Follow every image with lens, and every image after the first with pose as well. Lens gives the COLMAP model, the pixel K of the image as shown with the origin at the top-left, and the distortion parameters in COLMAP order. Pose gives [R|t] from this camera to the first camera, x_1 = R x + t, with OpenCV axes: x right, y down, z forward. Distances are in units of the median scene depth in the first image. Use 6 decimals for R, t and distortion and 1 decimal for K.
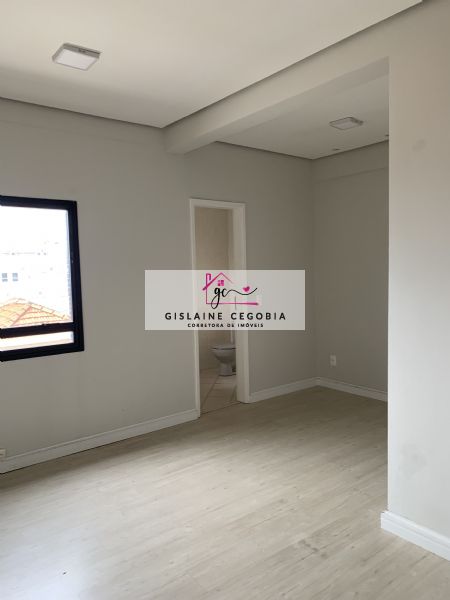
lens RADIAL K [[458.7, 0, 225.0], [0, 458.7, 300.0], [0, 0, 1]] dist [0.010702, -0.000586]
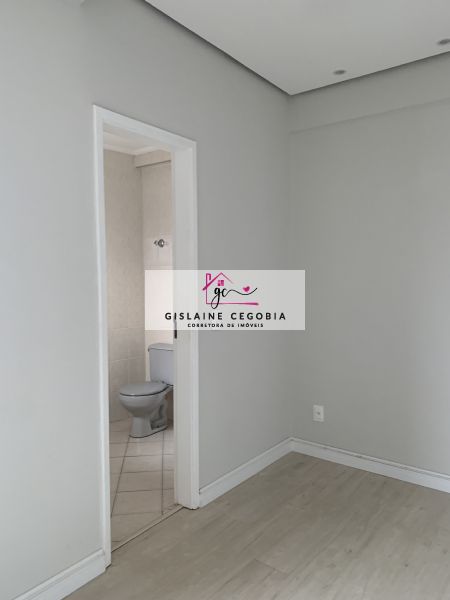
lens RADIAL K [[458.7, 0, 225.0], [0, 458.7, 300.0], [0, 0, 1]] dist [0.010702, -0.000586]
pose [[0.969440, 0.011501, 0.245057, -0.049783], [-0.006270, 0.999736, -0.022115, -0.010789], [-0.245247, 0.019903, 0.969256, 0.417904]]
